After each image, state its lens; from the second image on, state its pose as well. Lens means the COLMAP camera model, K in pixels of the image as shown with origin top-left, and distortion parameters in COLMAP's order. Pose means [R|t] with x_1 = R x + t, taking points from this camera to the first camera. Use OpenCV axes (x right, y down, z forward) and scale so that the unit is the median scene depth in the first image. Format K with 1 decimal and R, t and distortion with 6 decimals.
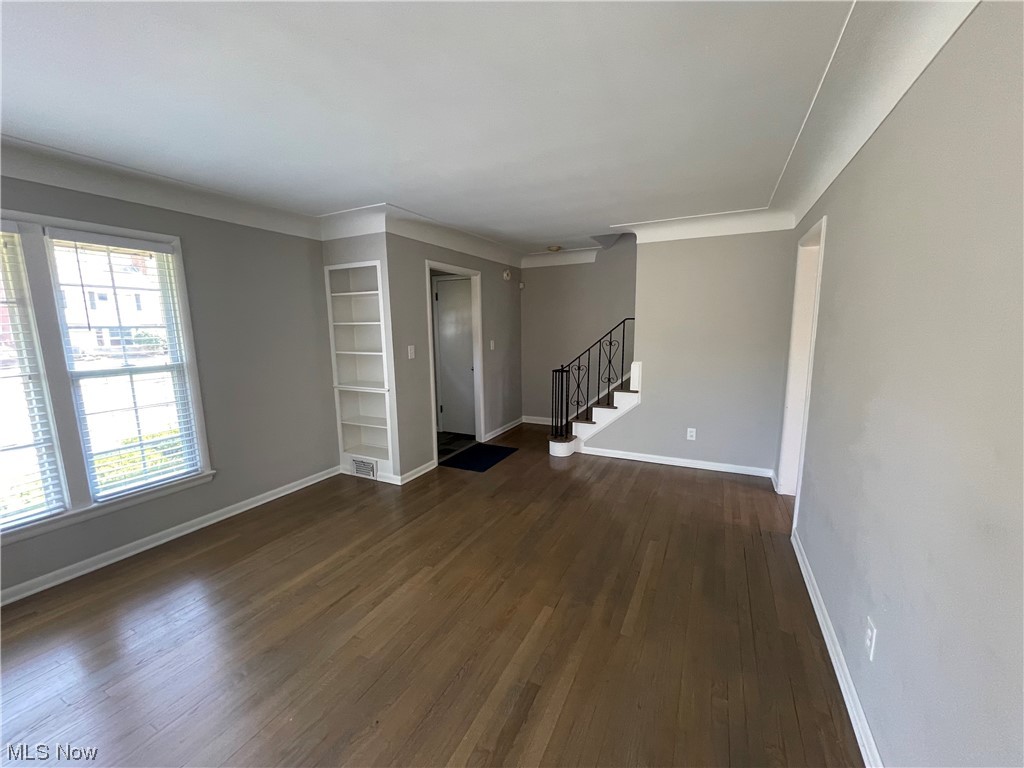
lens RADIAL K [[411.6, 0, 513.1], [0, 411.6, 386.0], [0, 0, 1]] dist [-0.004816, 0.000917]
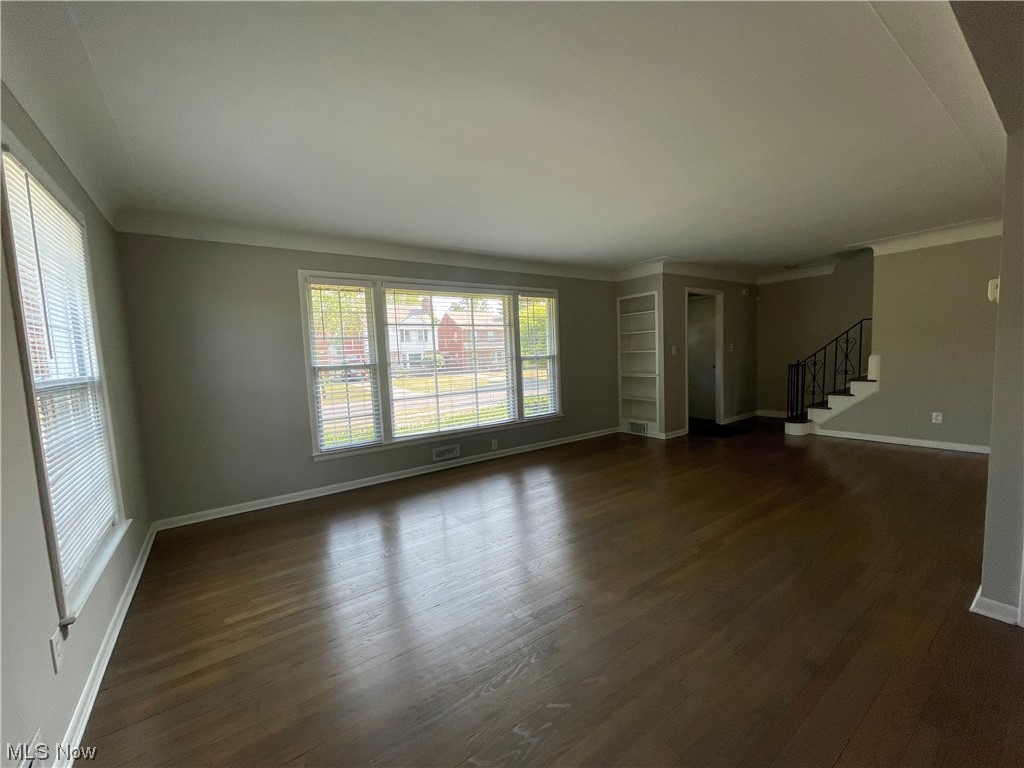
lens RADIAL K [[411.6, 0, 511.3], [0, 411.6, 388.3], [0, 0, 1]] dist [-0.004816, 0.000917]
pose [[0.880152, 0.016773, -0.474395, -0.054479], [-0.039918, 0.998451, -0.038760, 0.122210], [0.473010, 0.053051, 0.879459, -0.512374]]
